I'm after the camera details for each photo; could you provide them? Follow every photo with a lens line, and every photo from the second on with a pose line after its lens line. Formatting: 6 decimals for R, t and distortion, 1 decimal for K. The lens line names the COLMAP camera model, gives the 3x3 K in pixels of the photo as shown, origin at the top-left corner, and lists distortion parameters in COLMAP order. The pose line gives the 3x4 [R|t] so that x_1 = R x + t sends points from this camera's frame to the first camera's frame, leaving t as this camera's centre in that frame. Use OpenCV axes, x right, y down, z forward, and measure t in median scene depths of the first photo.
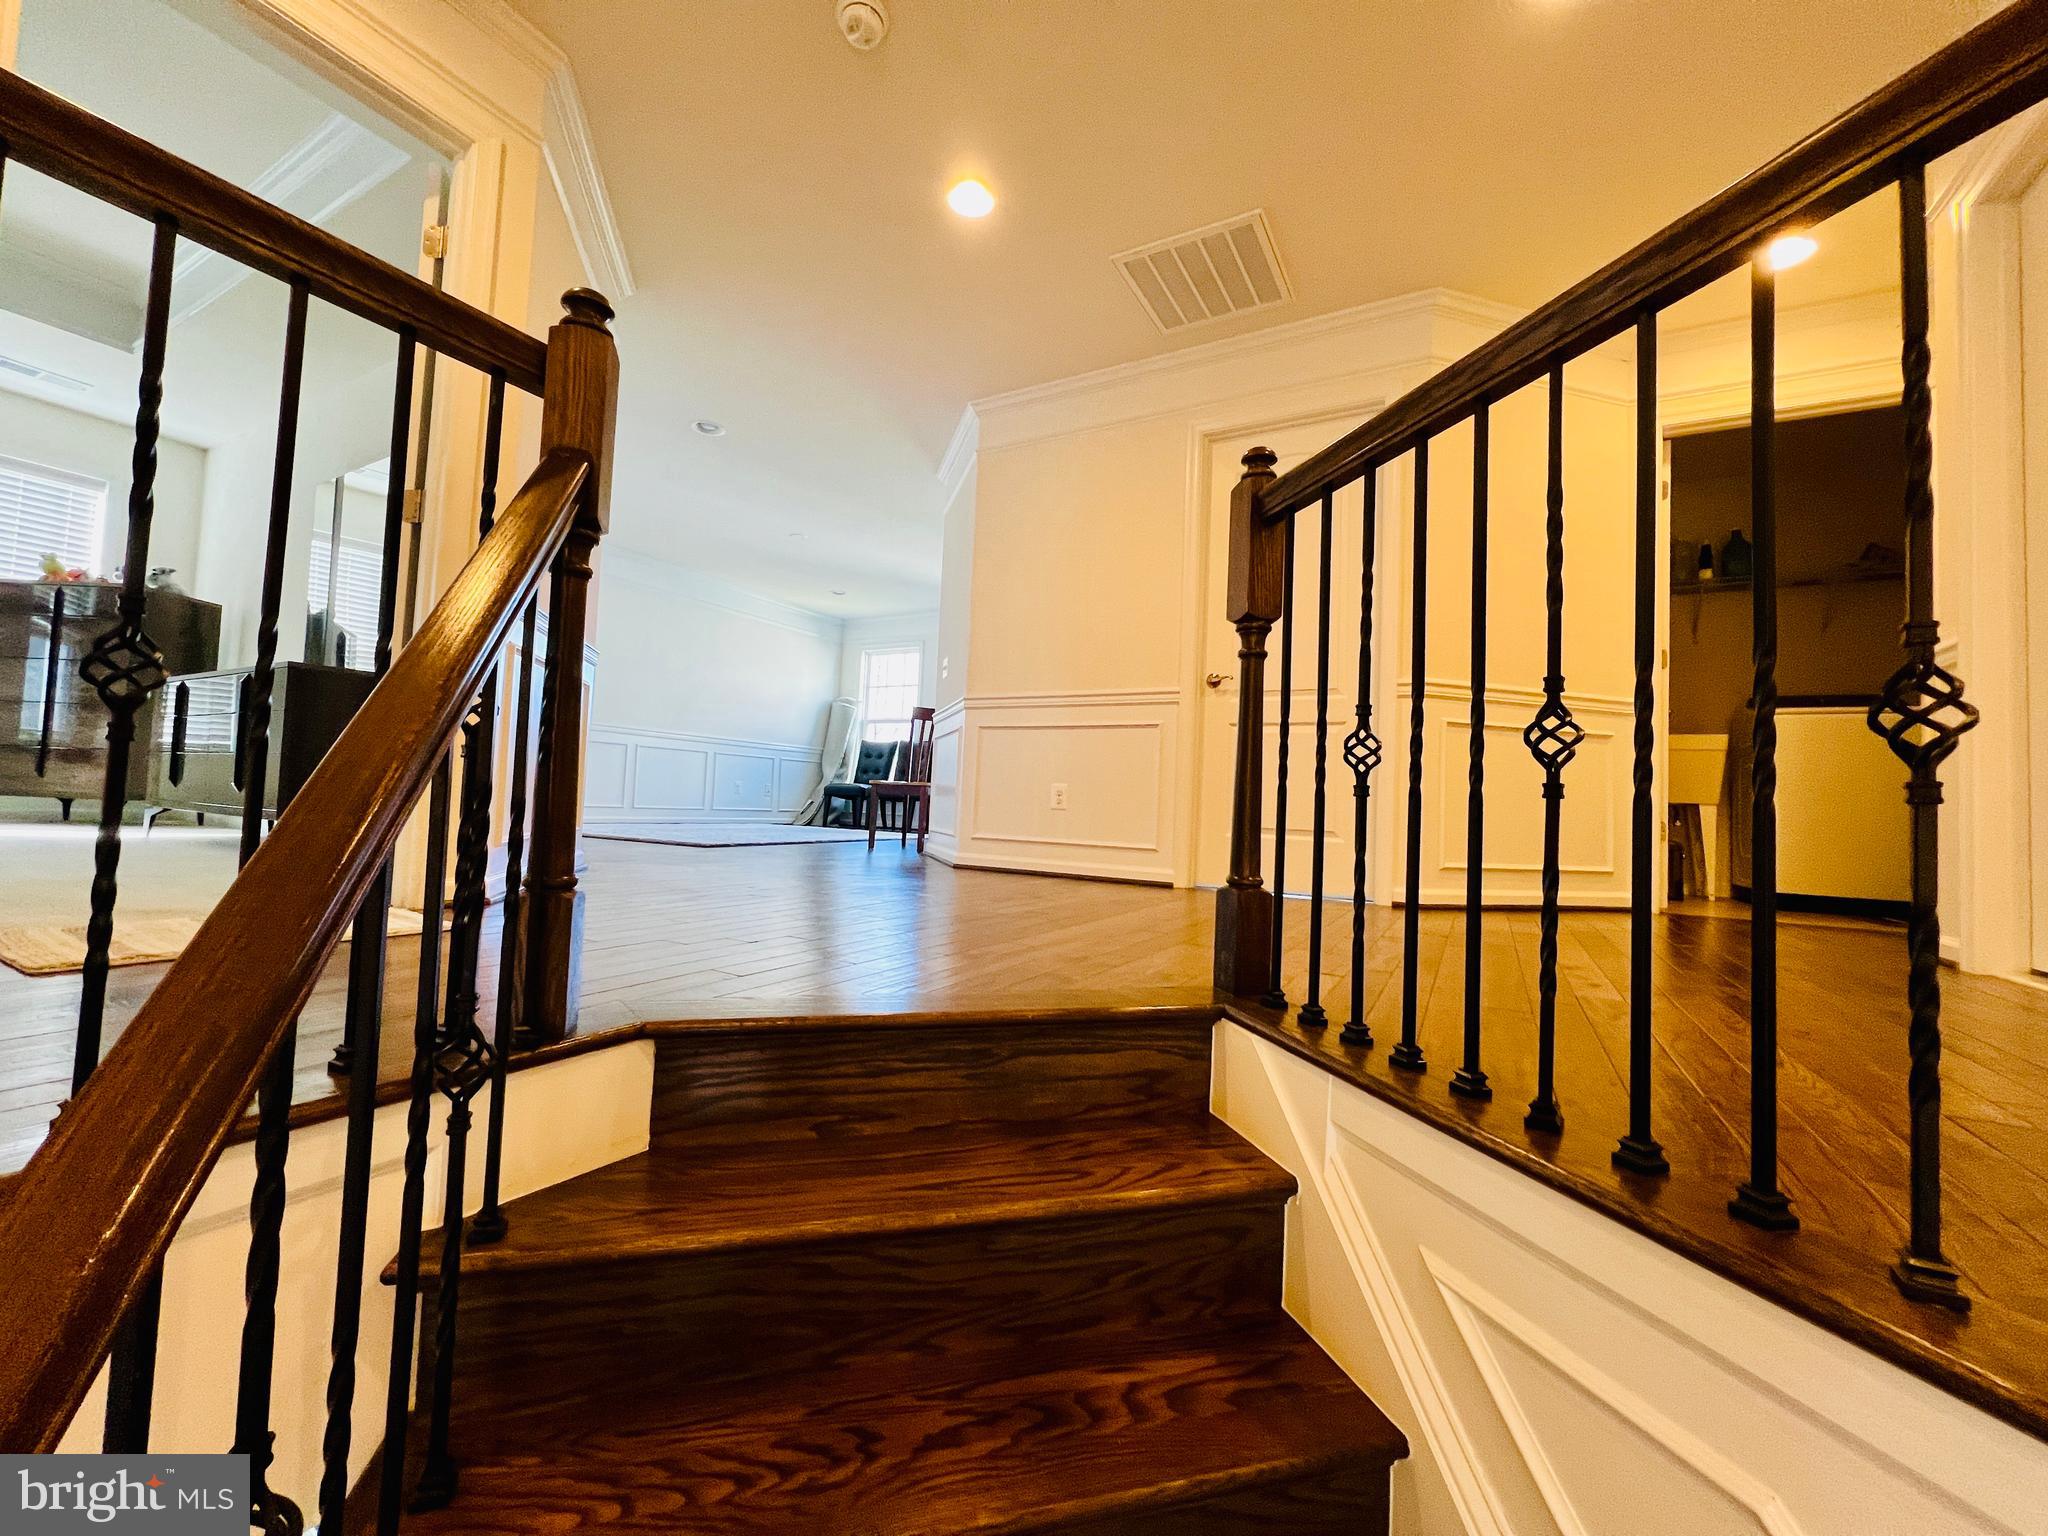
lens RADIAL K [[809.7, 0, 1024.0], [0, 809.7, 768.0], [0, 0, 1]] dist [-0.003528, -0.000365]
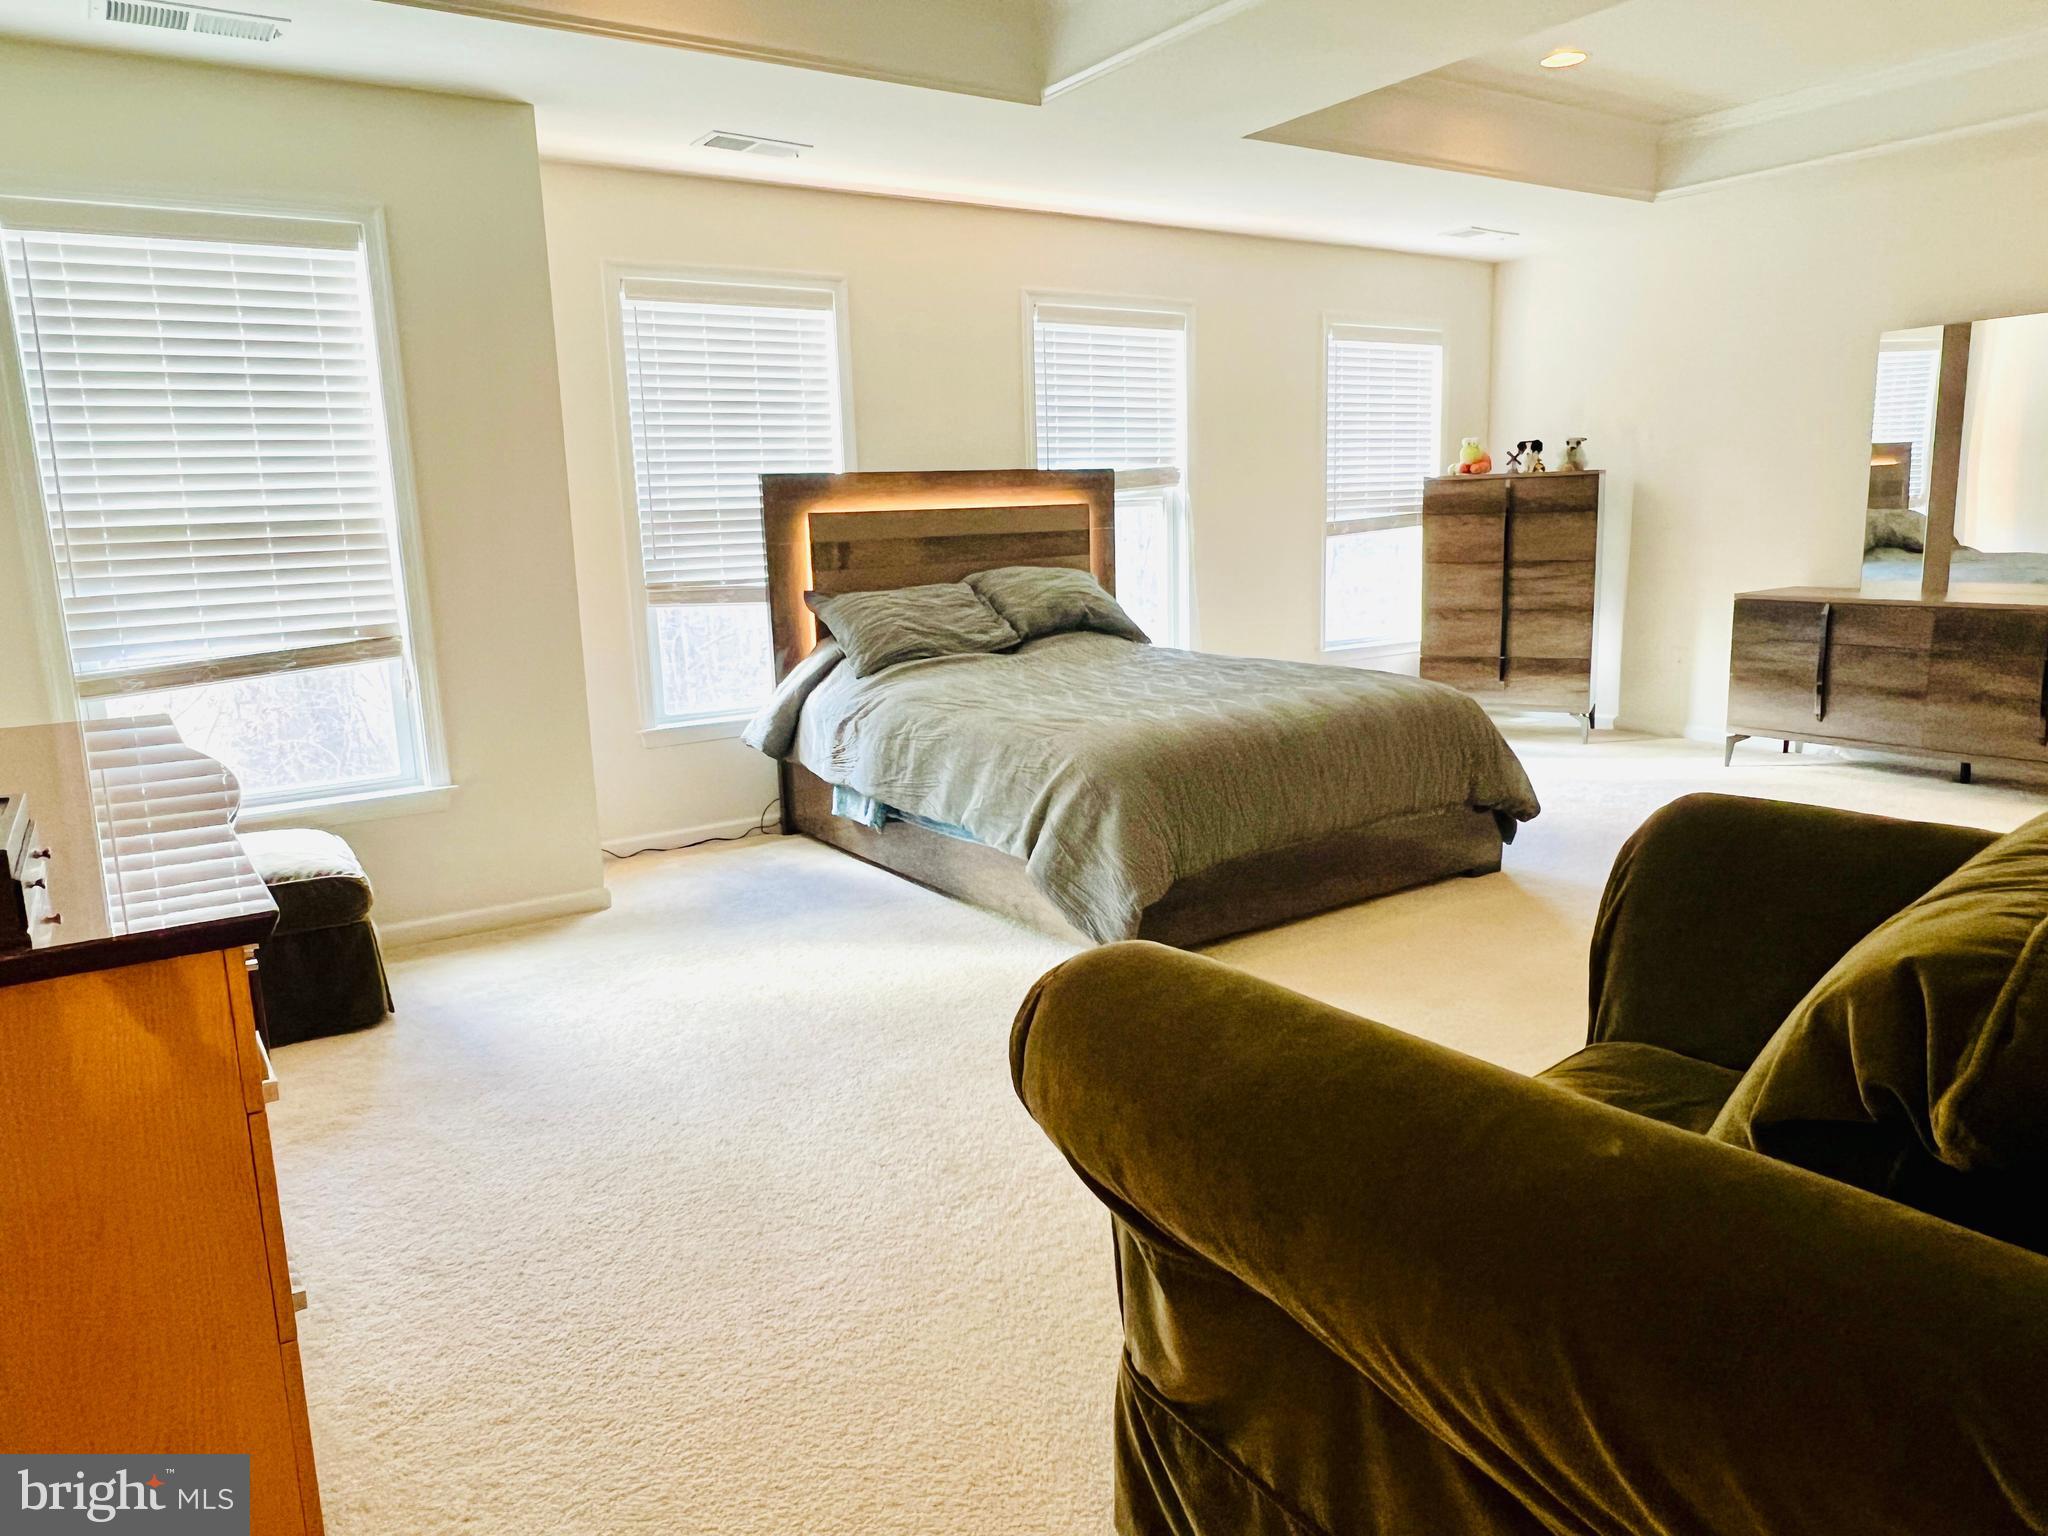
lens RADIAL K [[1409.9, 0, 1024.0], [0, 1409.9, 768.0], [0, 0, 1]] dist [0.004798, 0.002297]
pose [[0.895746, 0.018880, -0.444166, -0.441392], [0.085509, 0.973126, 0.213808, -0.136928], [0.436266, -0.229498, 0.870059, -0.300330]]
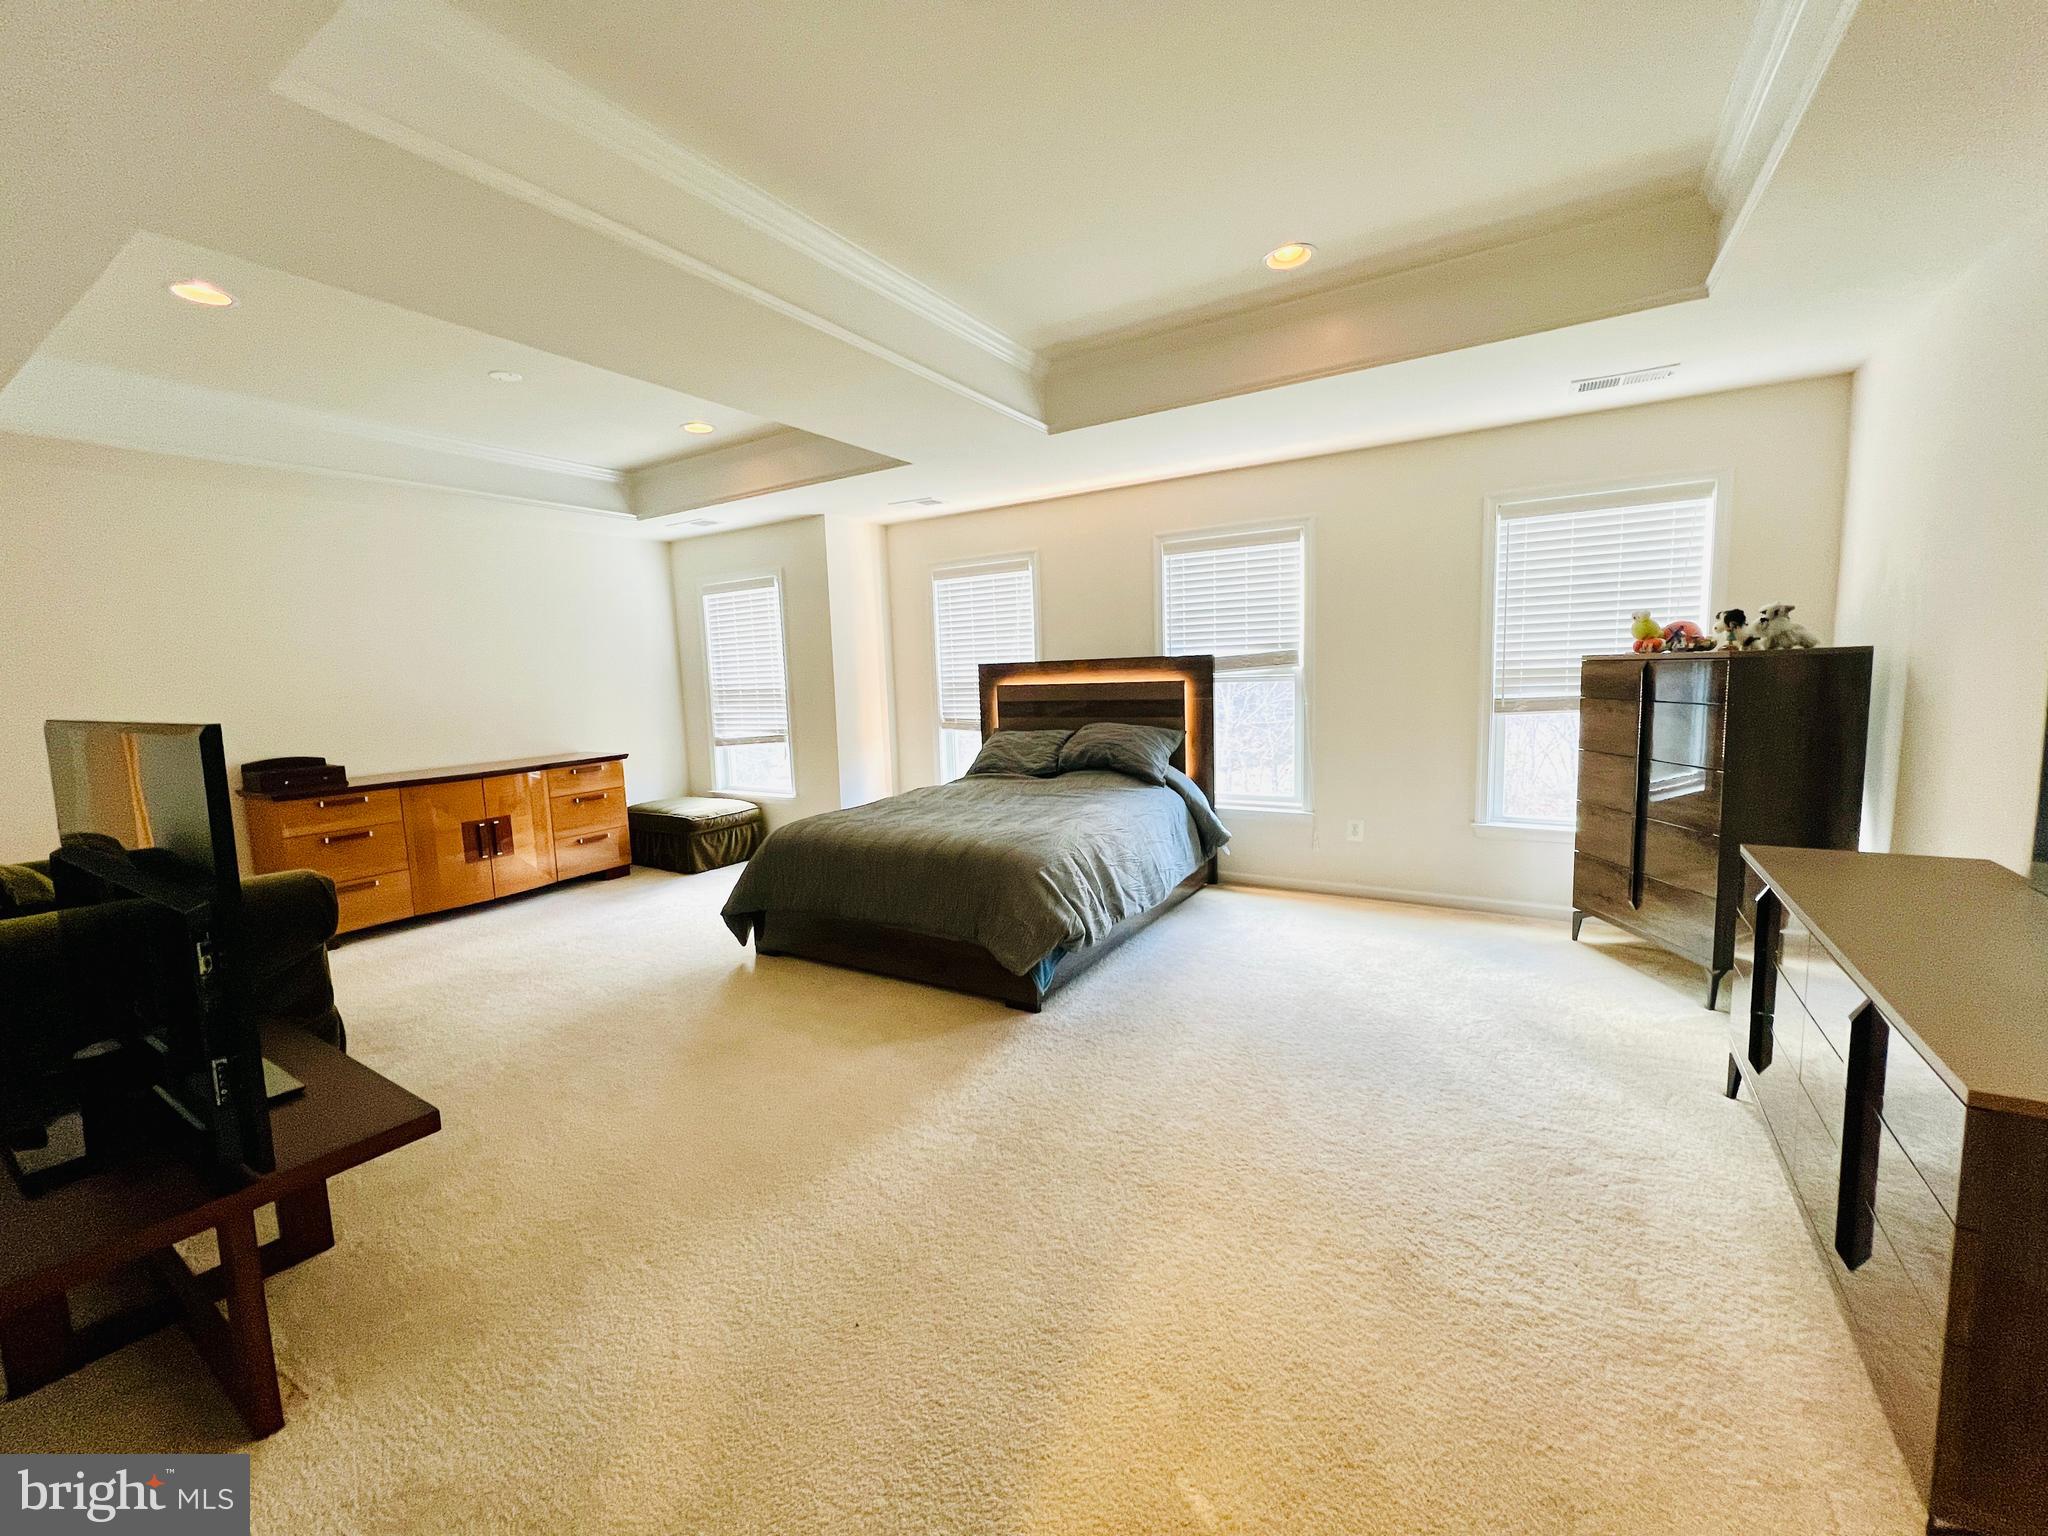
lens RADIAL K [[809.7, 0, 1024.0], [0, 809.7, 768.0], [0, 0, 1]] dist [-0.003528, -0.000365]
pose [[-0.053651, 0.082496, -0.995146, -0.190979], [0.080990, 0.993658, 0.078006, -0.108140], [0.995270, -0.076412, -0.059992, 0.213638]]
